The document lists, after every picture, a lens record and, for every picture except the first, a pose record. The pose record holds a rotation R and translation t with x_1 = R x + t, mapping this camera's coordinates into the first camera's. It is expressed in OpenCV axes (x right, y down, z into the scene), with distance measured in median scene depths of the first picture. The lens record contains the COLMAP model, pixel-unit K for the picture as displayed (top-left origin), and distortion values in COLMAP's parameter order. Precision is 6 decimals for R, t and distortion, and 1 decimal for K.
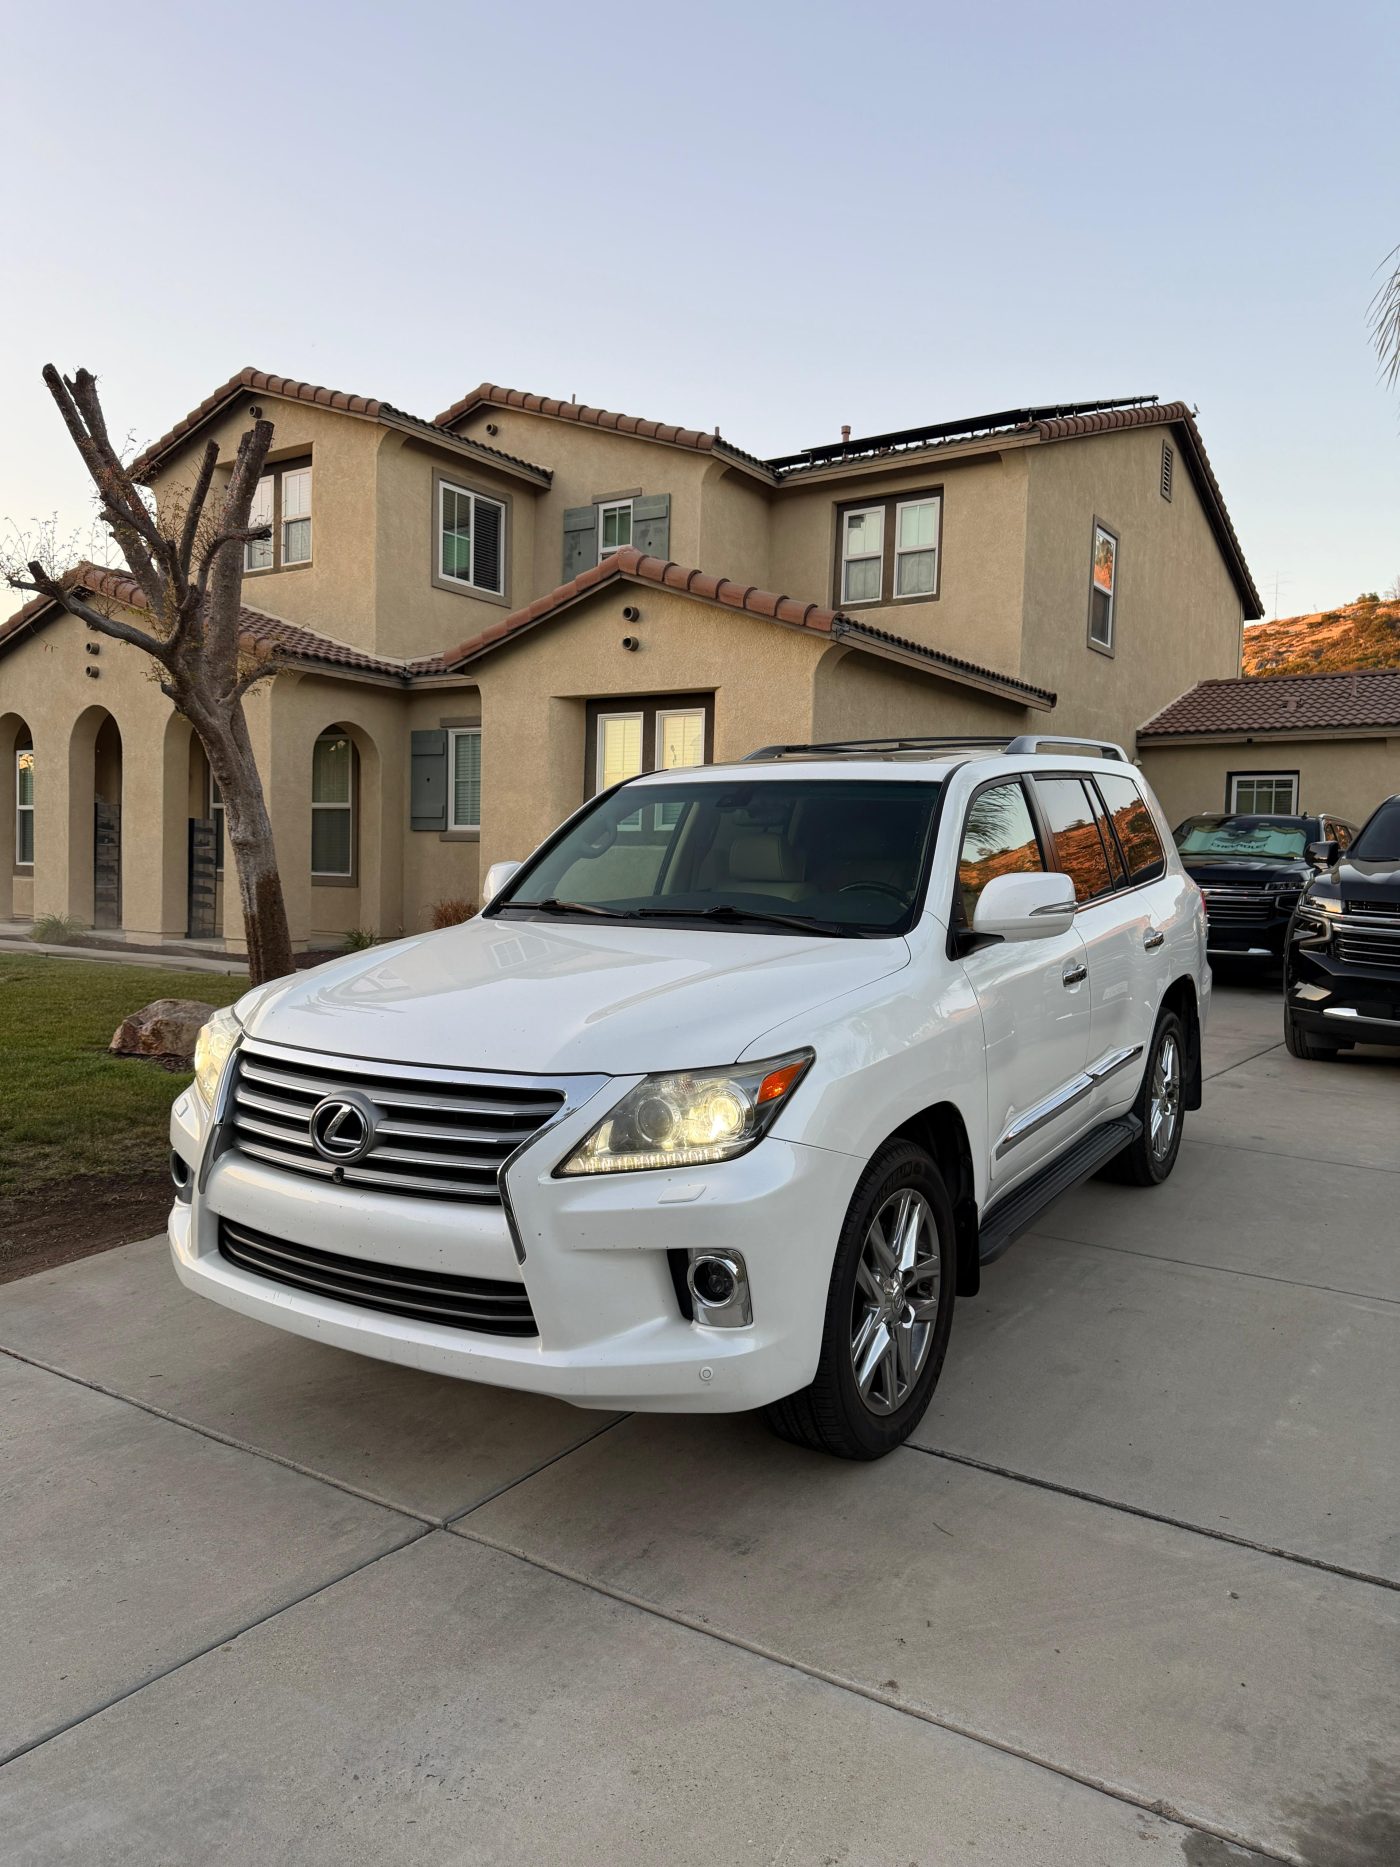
lens RADIAL K [[1296.9, 0, 683.8], [0, 1296.9, 1080.1], [0, 0, 1]] dist [0.046614, -0.068605]
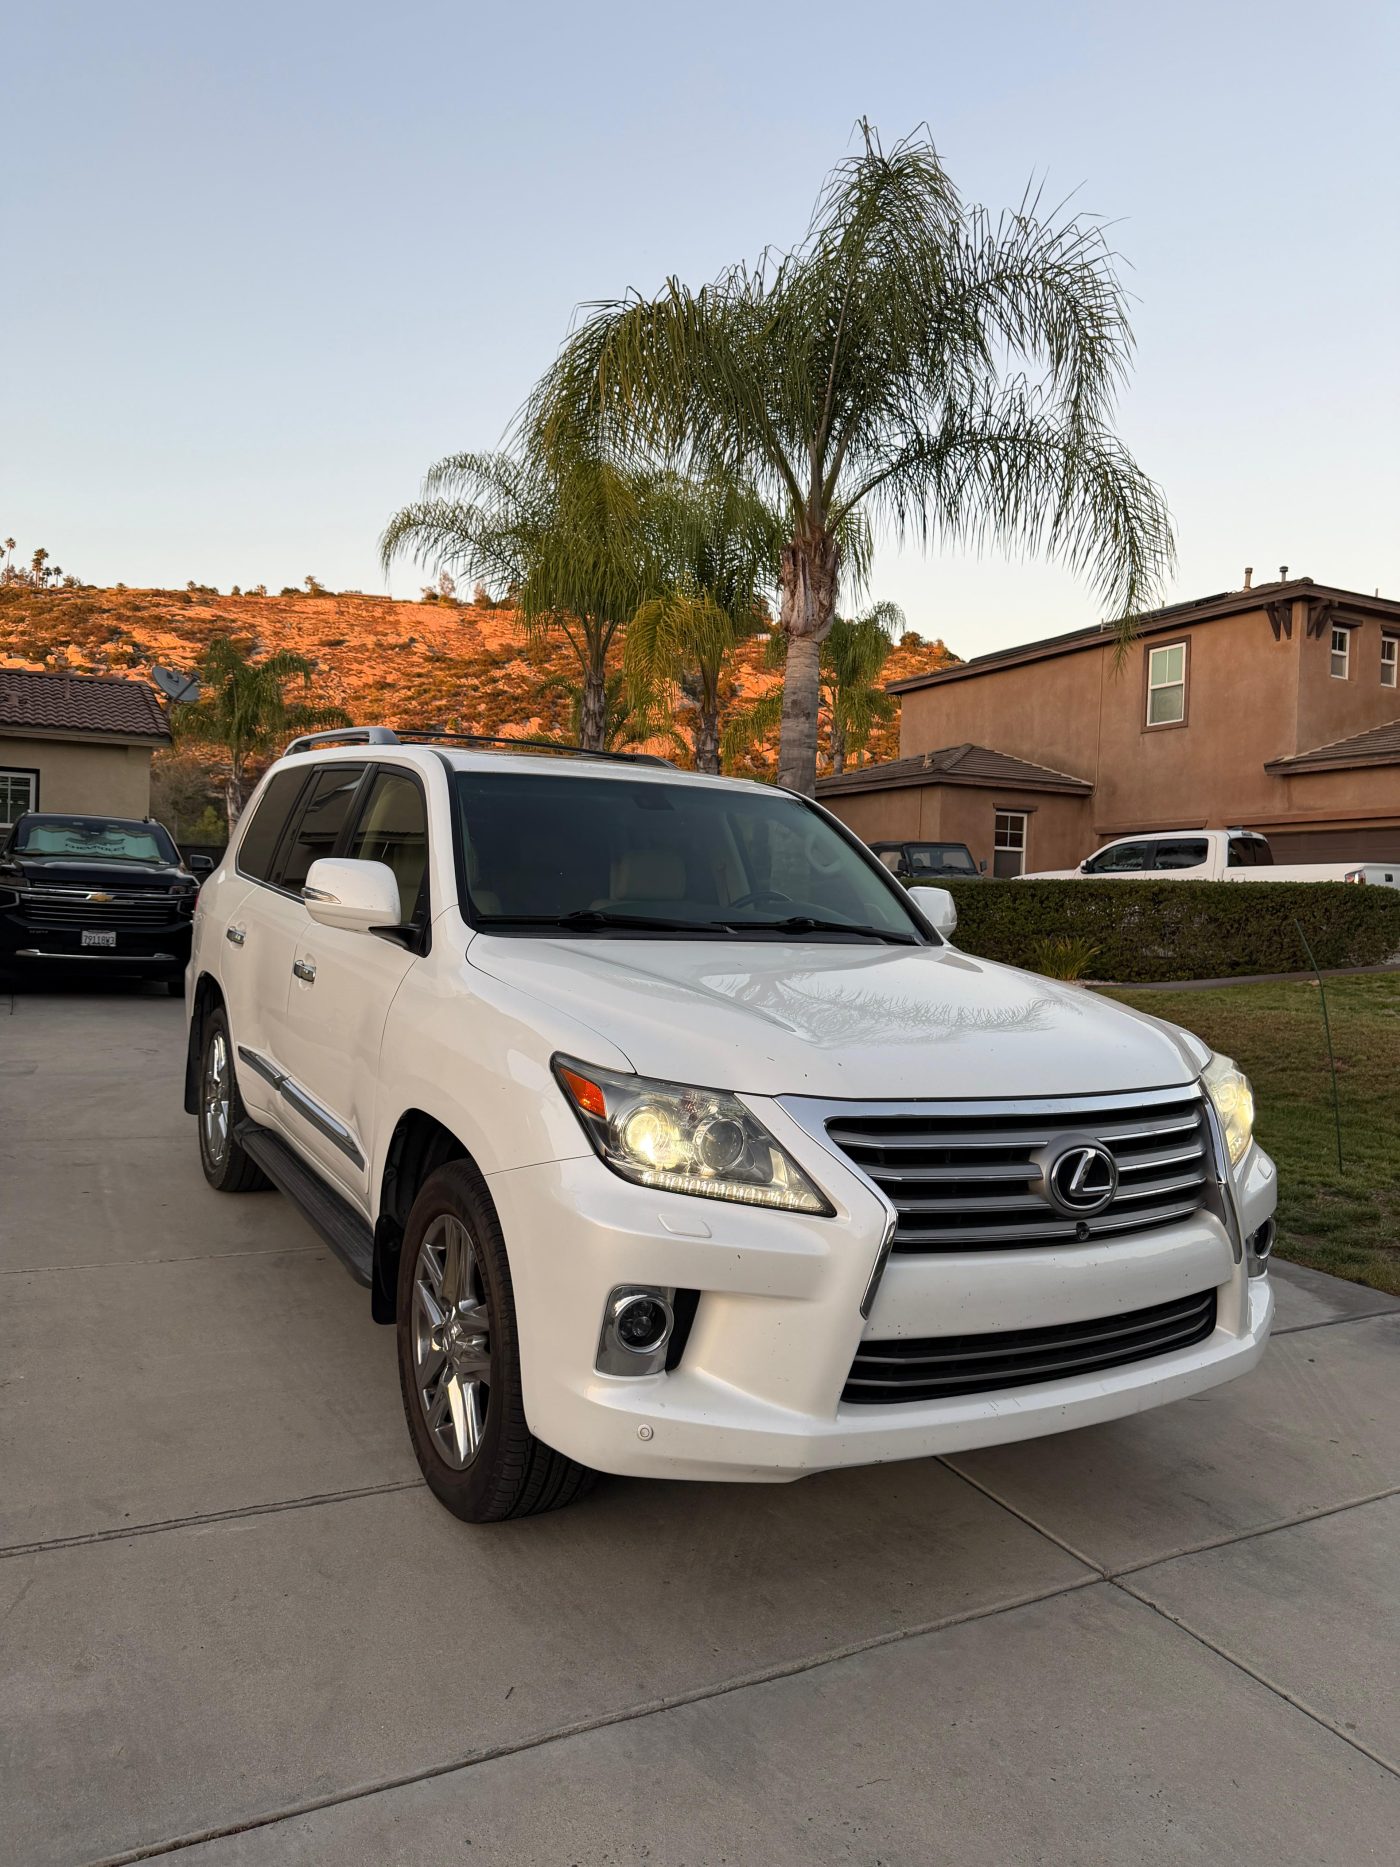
lens RADIAL K [[1296.9, 0, 708.7], [0, 1296.9, 1079.6], [0, 0, 1]] dist [0.046614, -0.068605]
pose [[0.460831, -0.113706, 0.880173, -0.272776], [0.114791, 0.991064, 0.067931, -0.027824], [-0.880033, 0.069732, 0.469766, 0.192120]]
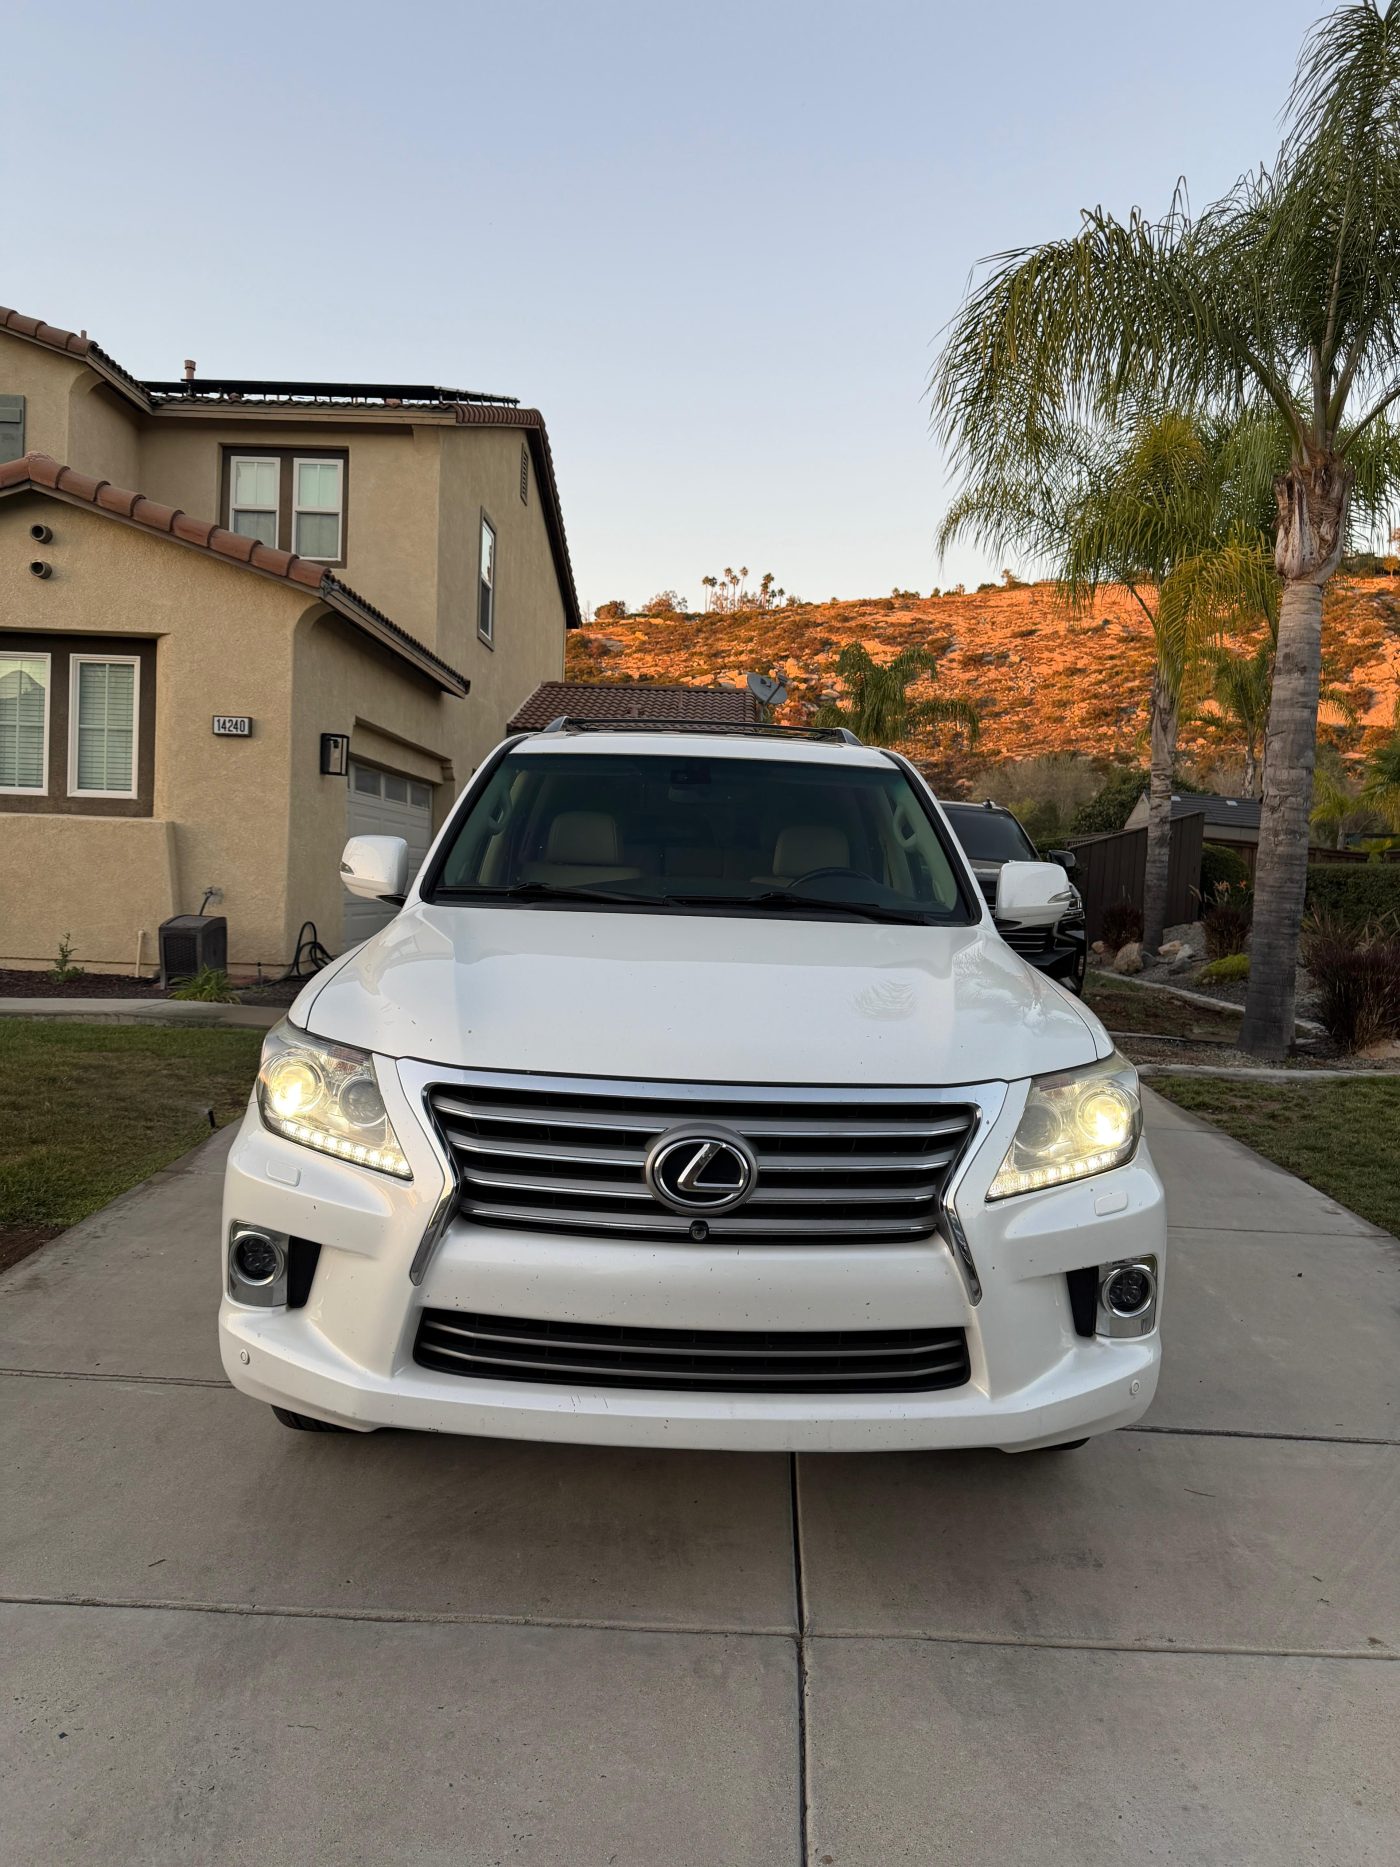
lens RADIAL K [[1296.9, 0, 699.3], [0, 1296.9, 1074.9], [0, 0, 1]] dist [0.046614, -0.068605]
pose [[0.837984, -0.066965, 0.541571, -0.164040], [0.062777, 0.997683, 0.026227, -0.010142], [-0.542072, 0.012021, 0.840246, 0.080488]]
